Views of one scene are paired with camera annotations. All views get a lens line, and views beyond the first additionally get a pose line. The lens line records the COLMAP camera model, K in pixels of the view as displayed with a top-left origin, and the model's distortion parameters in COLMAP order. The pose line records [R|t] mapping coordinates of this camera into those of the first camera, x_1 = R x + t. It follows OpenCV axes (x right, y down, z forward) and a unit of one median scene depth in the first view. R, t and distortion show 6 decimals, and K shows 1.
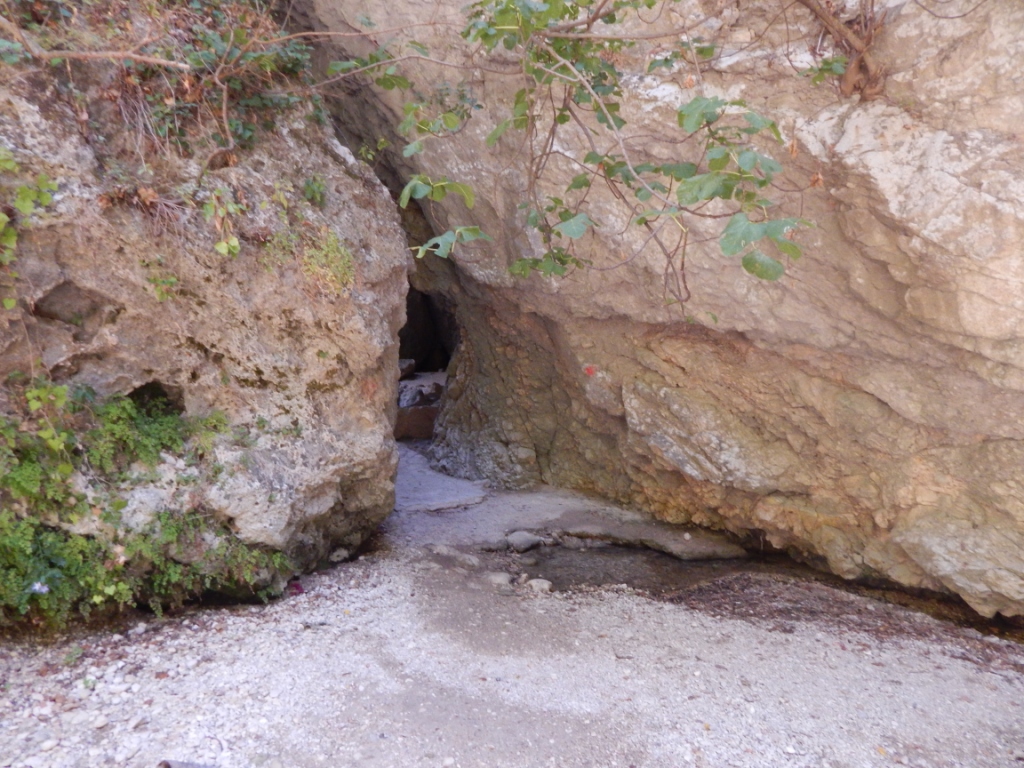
lens RADIAL K [[679.6, 0, 505.5], [0, 679.6, 381.4], [0, 0, 1]] dist [-0.000390, -0.004256]
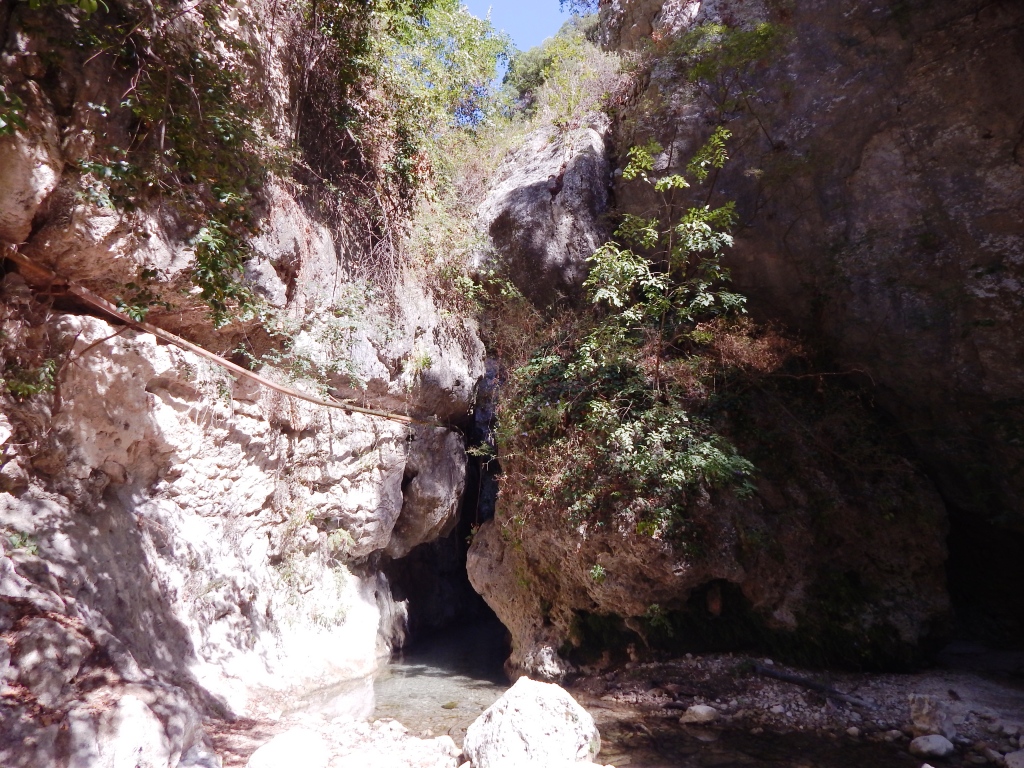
lens RADIAL K [[679.6, 0, 505.5], [0, 679.6, 381.4], [0, 0, 1]] dist [-0.000390, -0.004256]
pose [[0.881631, -0.112519, -0.458330, -0.387169], [-0.014750, 0.964119, -0.265061, 0.010069], [0.471708, 0.240447, 0.848337, -1.701869]]
